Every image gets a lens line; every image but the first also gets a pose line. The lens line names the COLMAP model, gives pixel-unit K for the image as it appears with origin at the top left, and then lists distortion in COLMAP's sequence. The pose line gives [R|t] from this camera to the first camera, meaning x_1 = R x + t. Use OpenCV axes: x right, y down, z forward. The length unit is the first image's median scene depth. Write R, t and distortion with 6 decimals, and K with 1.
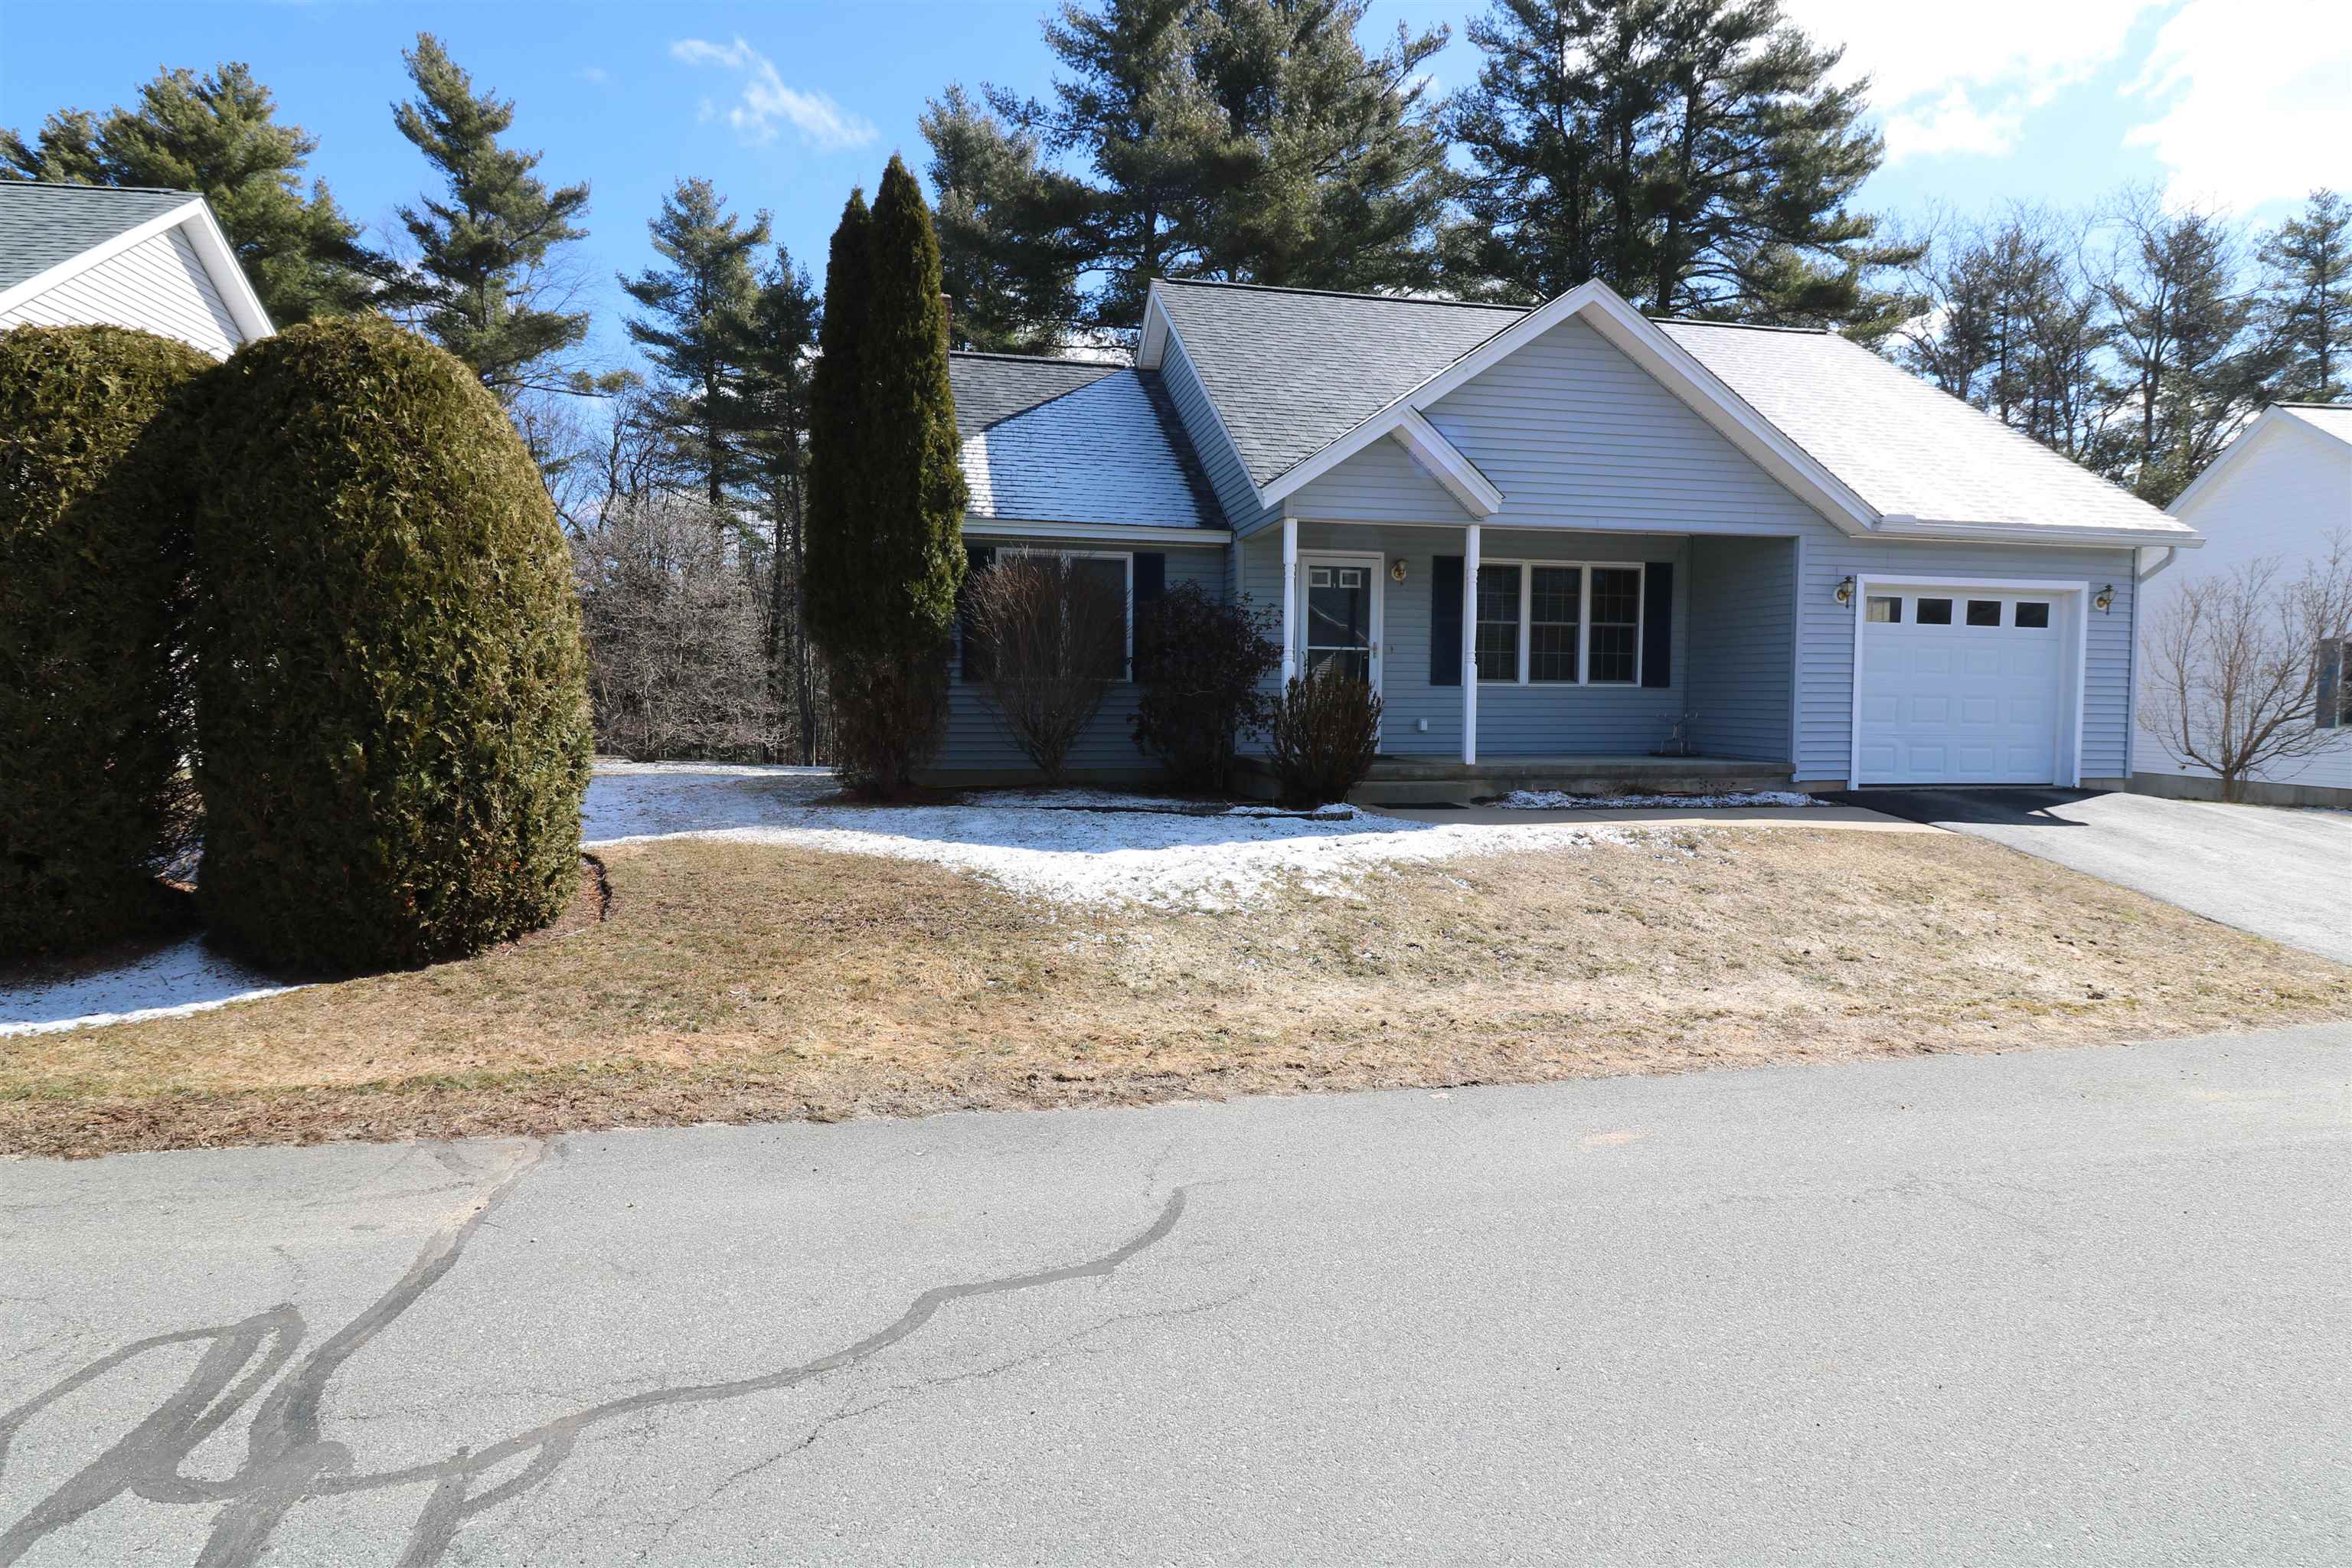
lens RADIAL K [[1230.1, 0, 1176.4], [0, 1230.1, 775.8], [0, 0, 1]] dist [-0.019205, 0.000270]
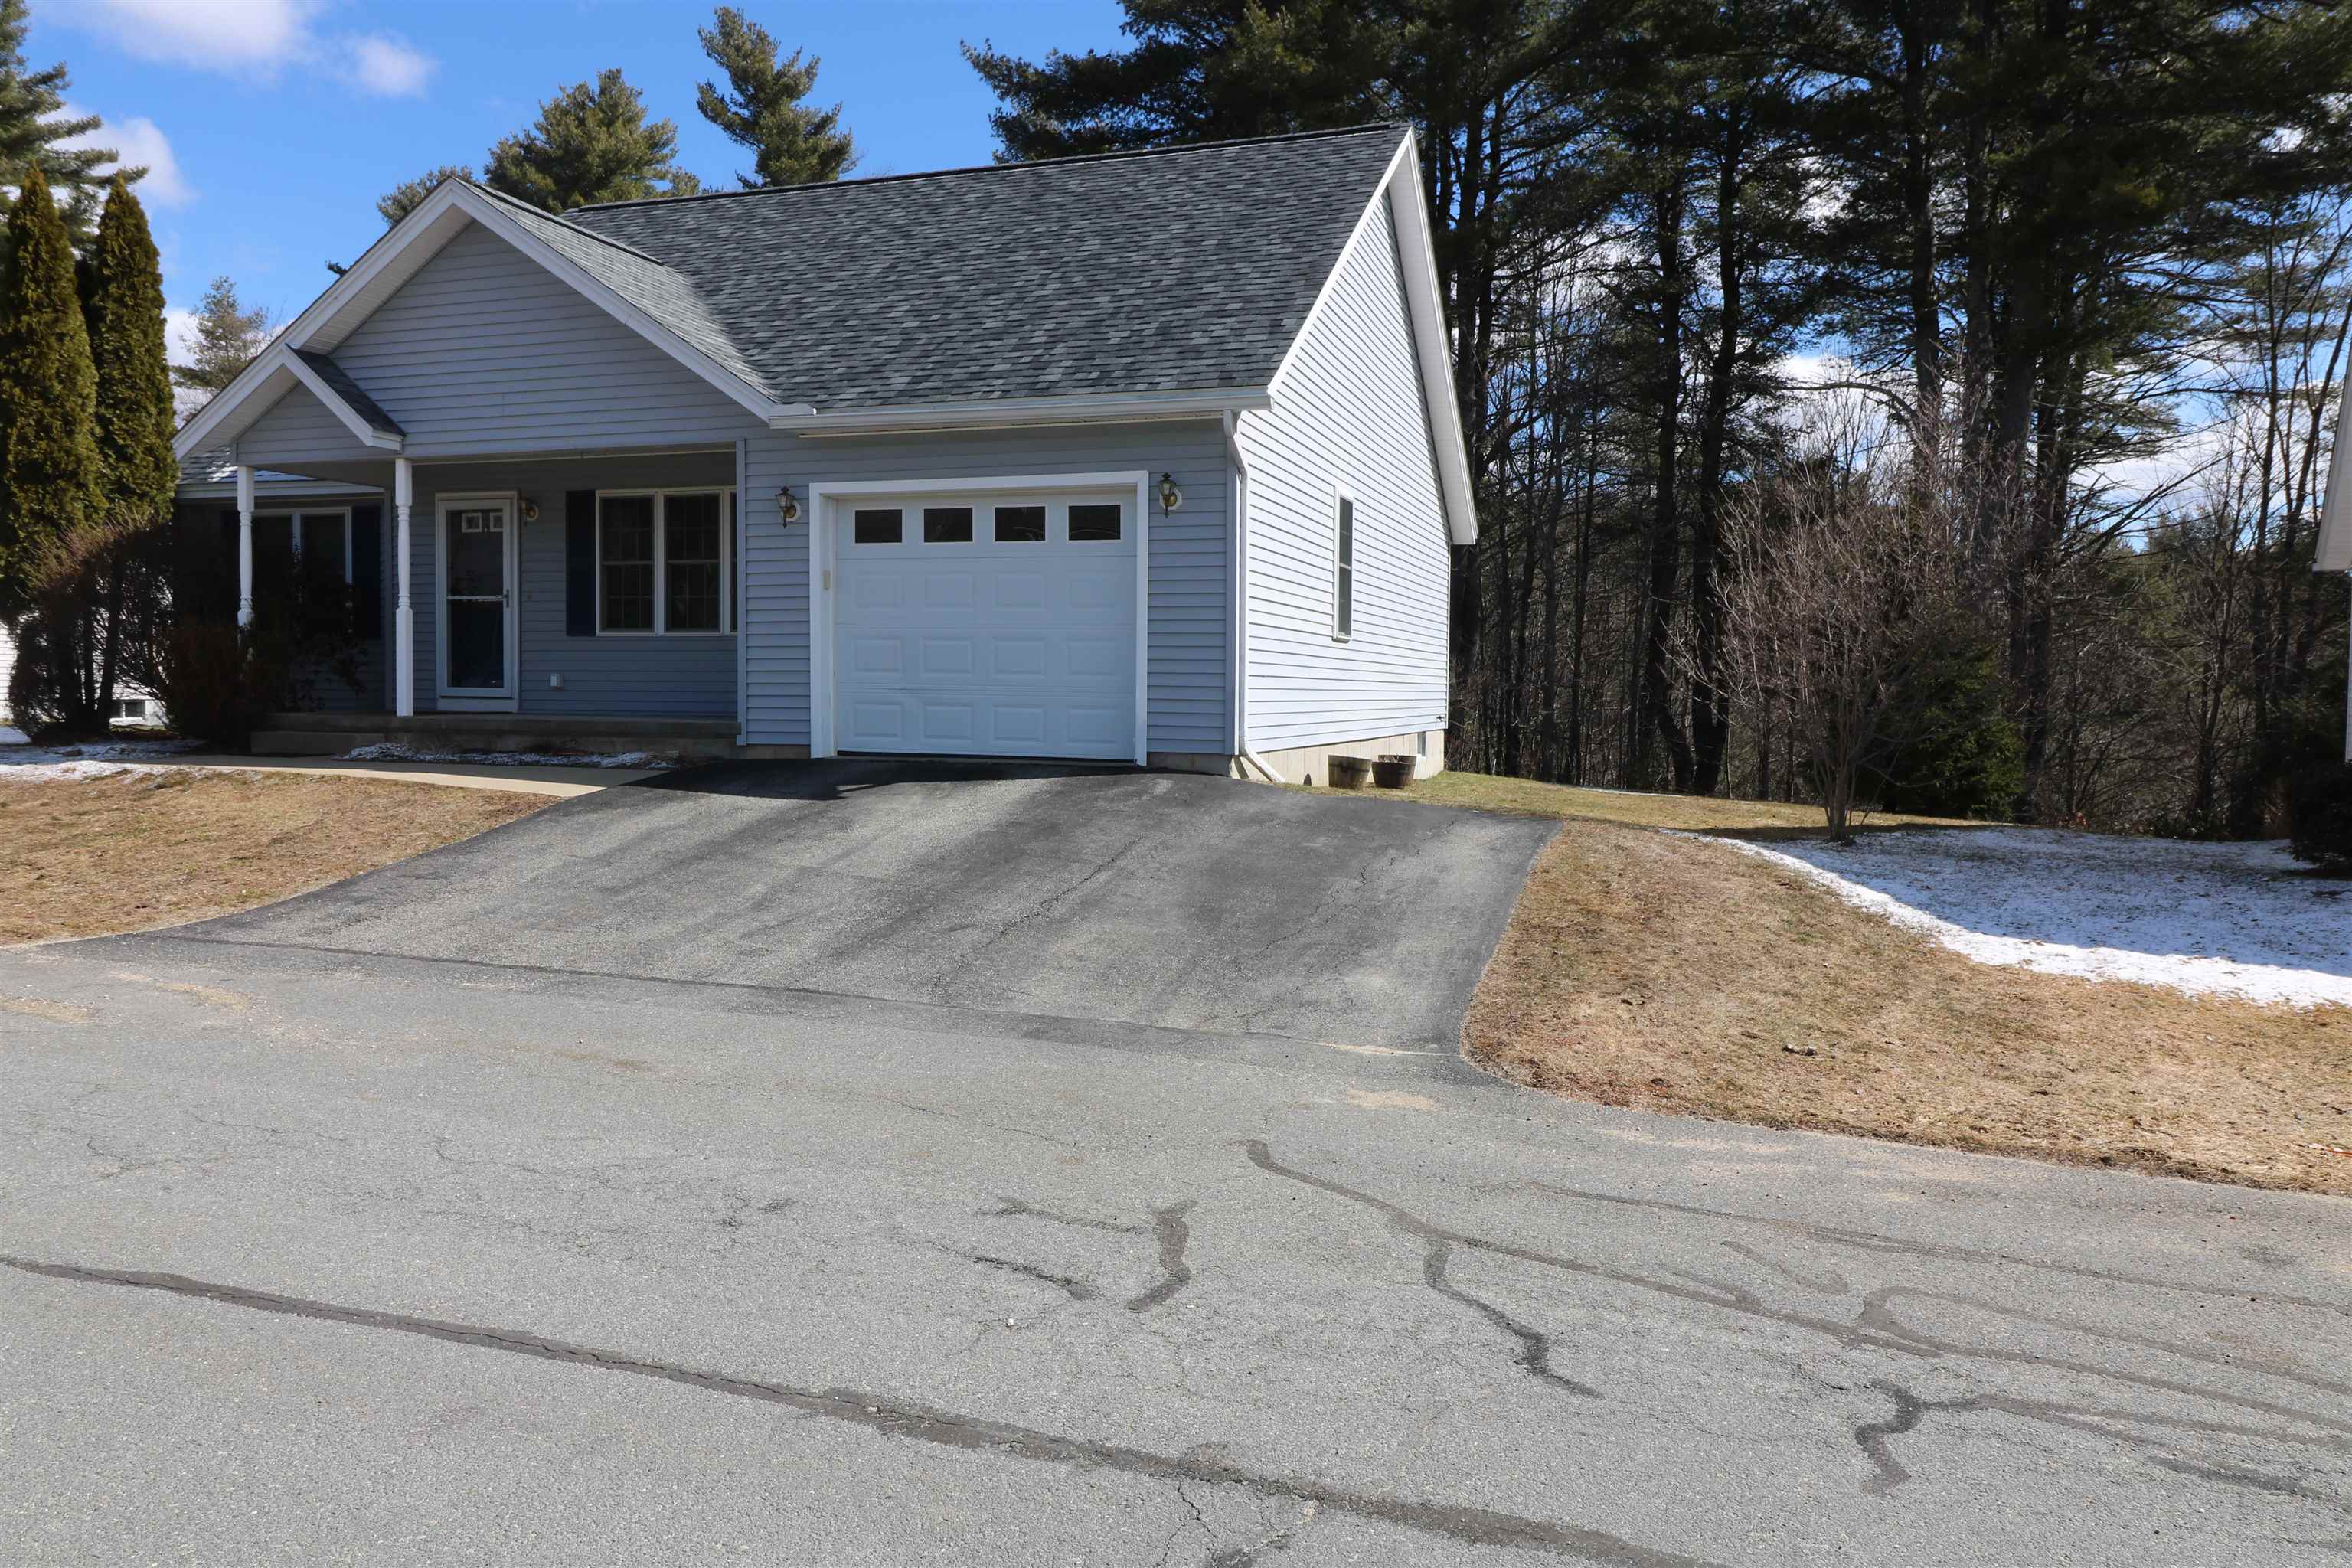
lens RADIAL K [[1561.3, 0, 1174.5], [0, 1561.3, 787.8], [0, 0, 1]] dist [0.028719, 0.000488]
pose [[0.862750, 0.032345, -0.504594, 1.205258], [-0.031610, 0.999450, 0.010020, 0.013261], [0.504641, 0.007305, 0.863298, 0.230353]]
